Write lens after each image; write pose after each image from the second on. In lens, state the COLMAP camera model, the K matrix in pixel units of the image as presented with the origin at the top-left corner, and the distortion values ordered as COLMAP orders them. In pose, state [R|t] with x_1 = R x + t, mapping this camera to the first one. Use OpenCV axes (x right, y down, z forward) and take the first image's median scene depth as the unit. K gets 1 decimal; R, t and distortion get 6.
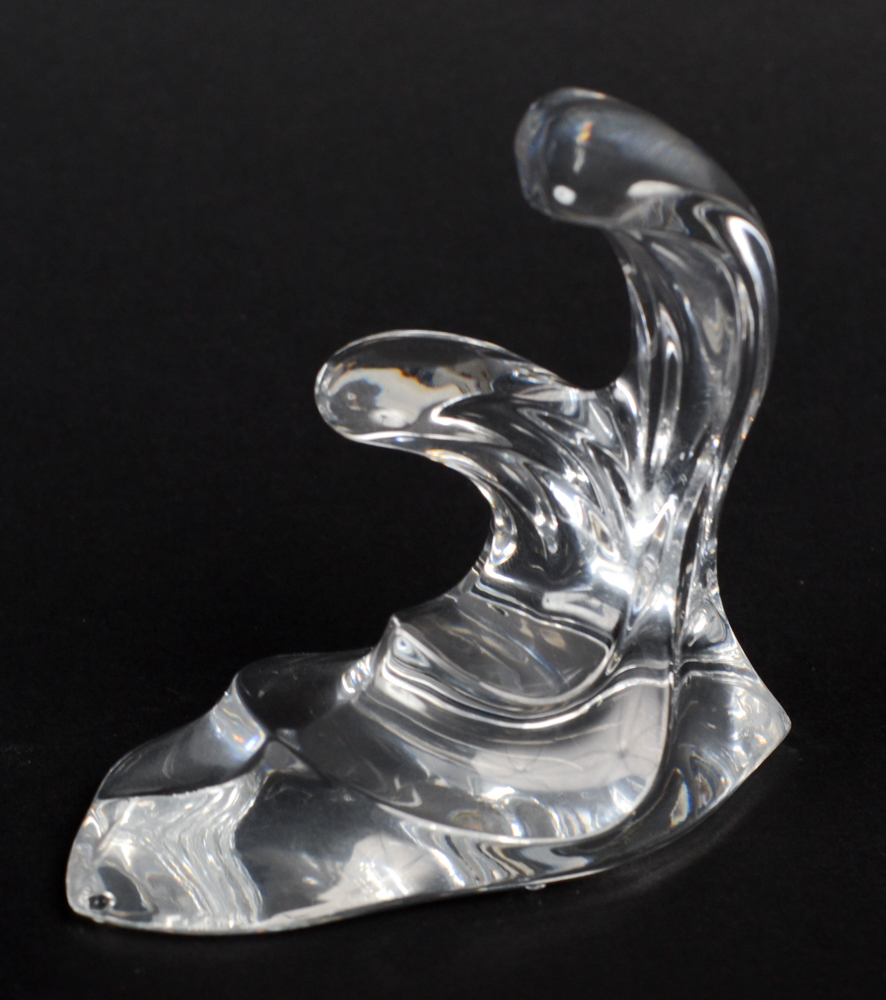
lens RADIAL K [[2694.0, 0, 444.9], [0, 2694.0, 501.9], [0, 0, 1]] dist [-0.134929, 0.000000]
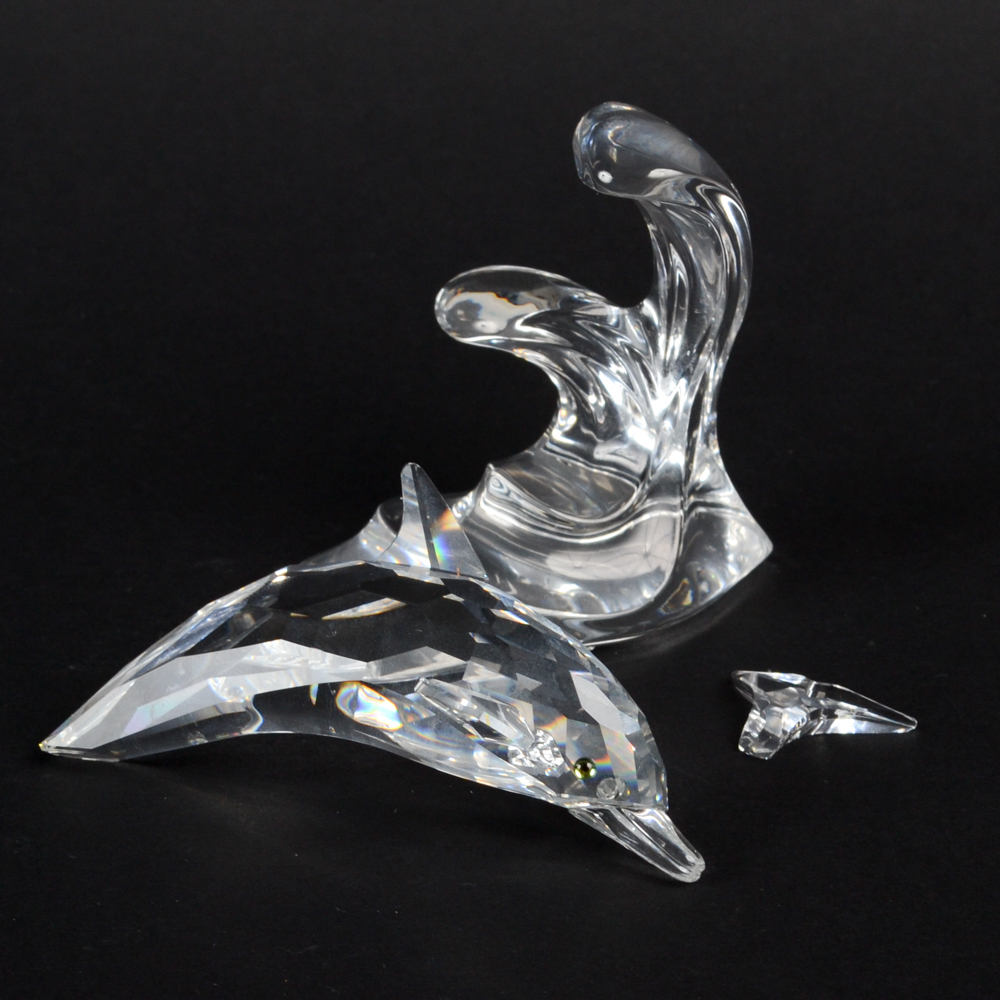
lens RADIAL K [[3152.1, 0, 501.1], [0, 3152.1, 501.1], [0, 0, 1]] dist [-0.729728, 0.000000]
pose [[0.999941, 0.004409, -0.009970, 0.004025], [-0.004283, 0.999911, 0.012672, 0.040322], [0.010025, -0.012628, 0.999870, -0.672954]]
